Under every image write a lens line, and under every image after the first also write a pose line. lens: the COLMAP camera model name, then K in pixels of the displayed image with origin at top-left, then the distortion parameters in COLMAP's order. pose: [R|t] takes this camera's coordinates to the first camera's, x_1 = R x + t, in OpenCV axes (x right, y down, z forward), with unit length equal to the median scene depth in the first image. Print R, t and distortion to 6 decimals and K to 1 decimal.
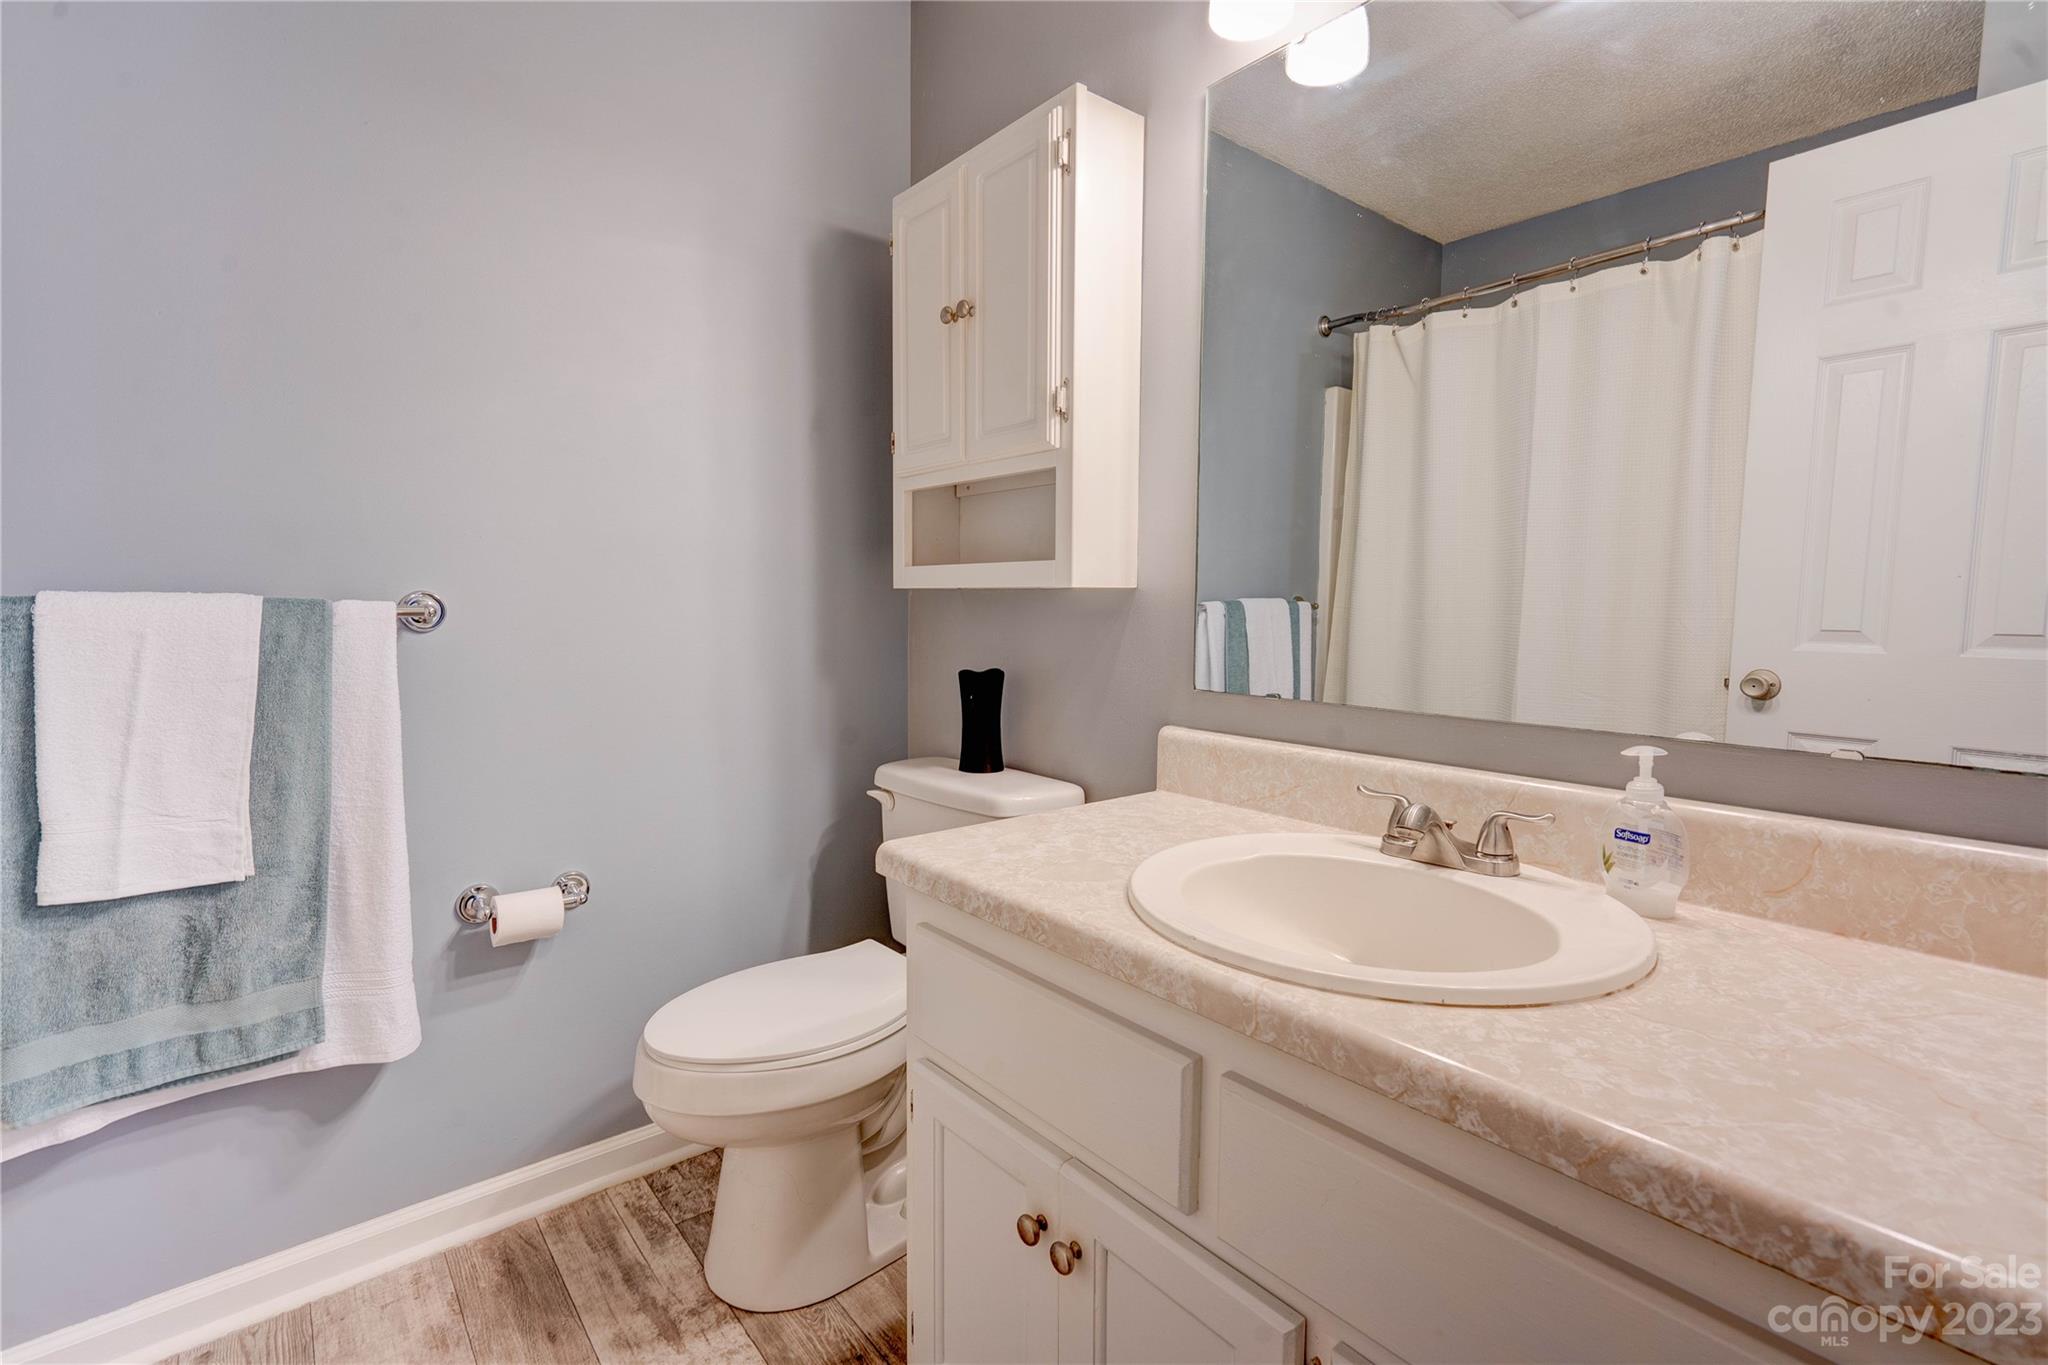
lens RADIAL K [[939.6, 0, 1003.6], [0, 939.6, 680.3], [0, 0, 1]] dist [-0.005744, 0.015768]
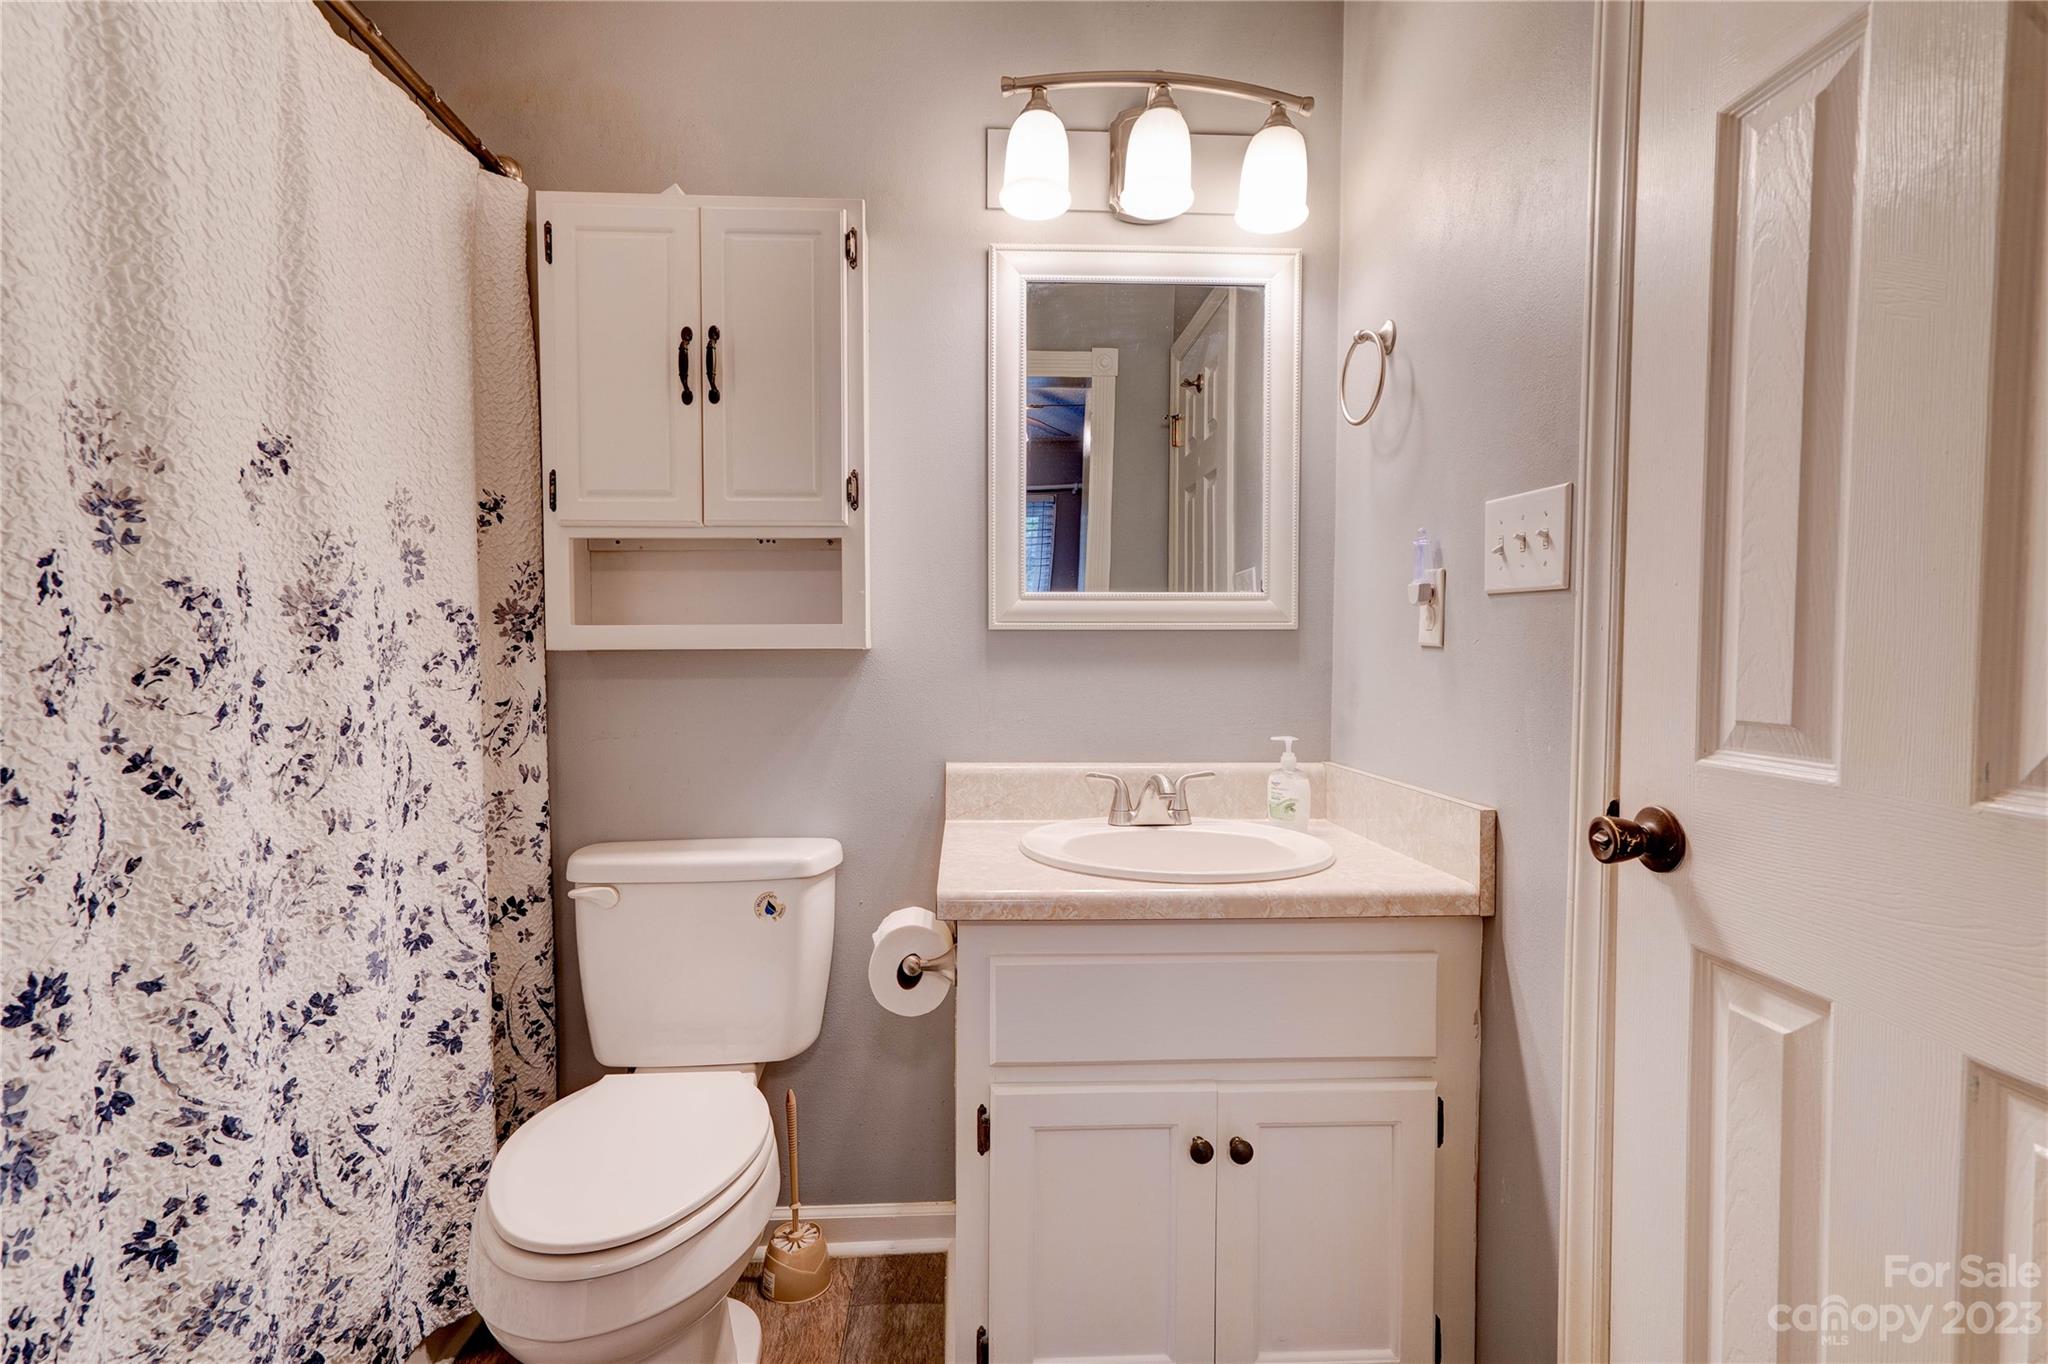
lens RADIAL K [[939.6, 0, 1003.6], [0, 939.6, 679.8], [0, 0, 1]] dist [-0.005744, 0.015768]
pose [[0.596485, -0.018350, 0.802414, -0.719848], [0.058178, 0.998097, -0.020423, -0.023725], [-0.800513, 0.058865, 0.596418, 0.175189]]
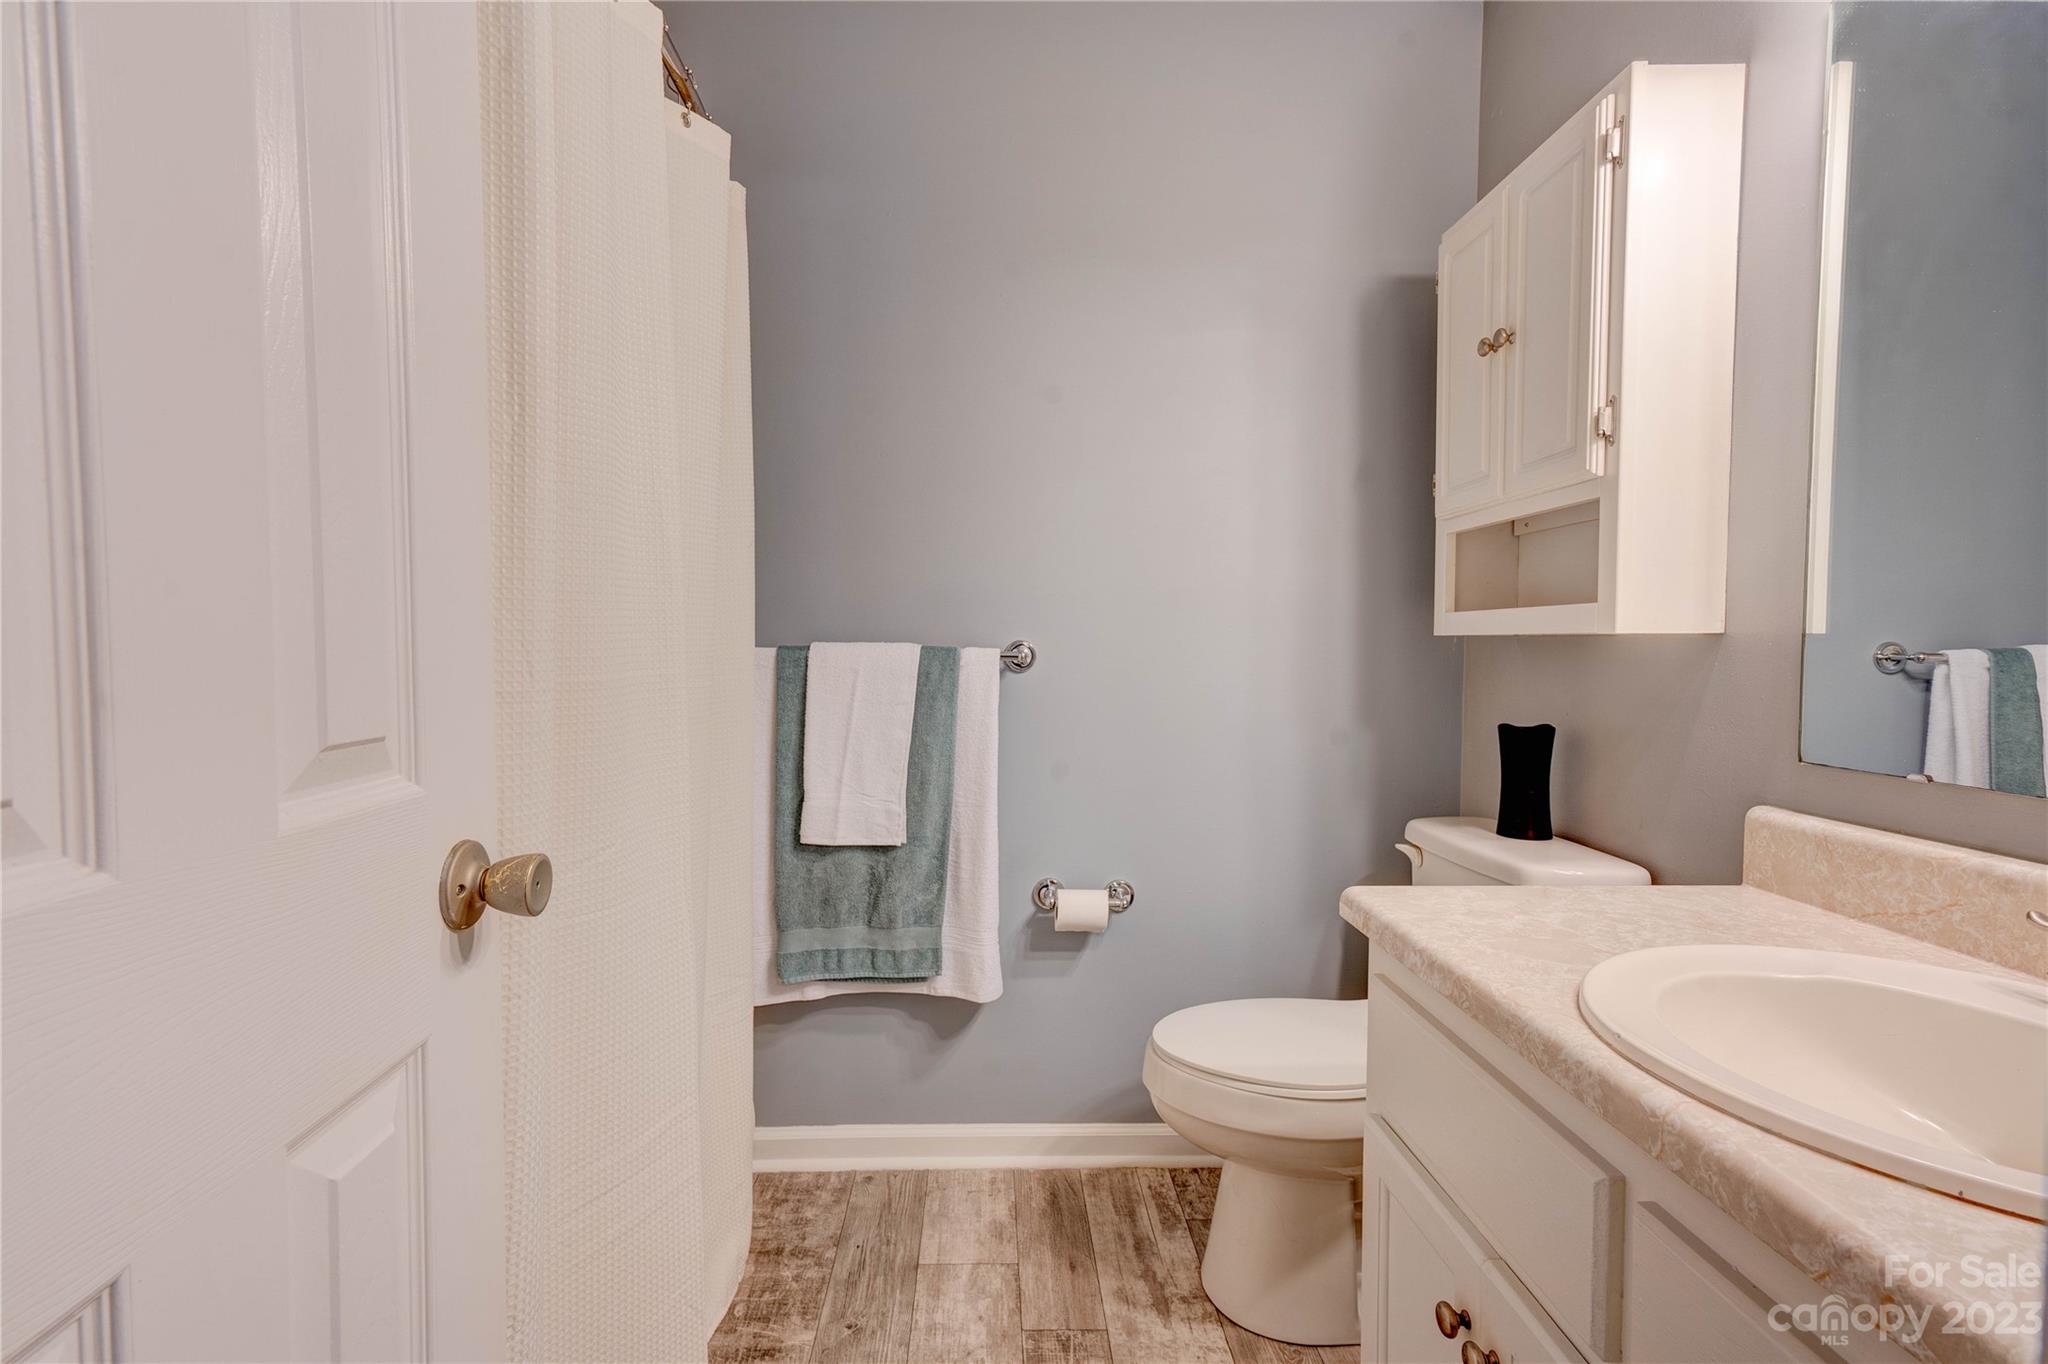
lens RADIAL K [[947.3, 0, 1003.9], [0, 947.3, 686.7], [0, 0, 1]] dist [-0.002136, 0.017179]
pose [[0.791536, 0.026100, -0.610565, 0.162774], [-0.052729, 0.998279, -0.025684, 0.002623], [0.608844, 0.052524, 0.791549, -0.035777]]
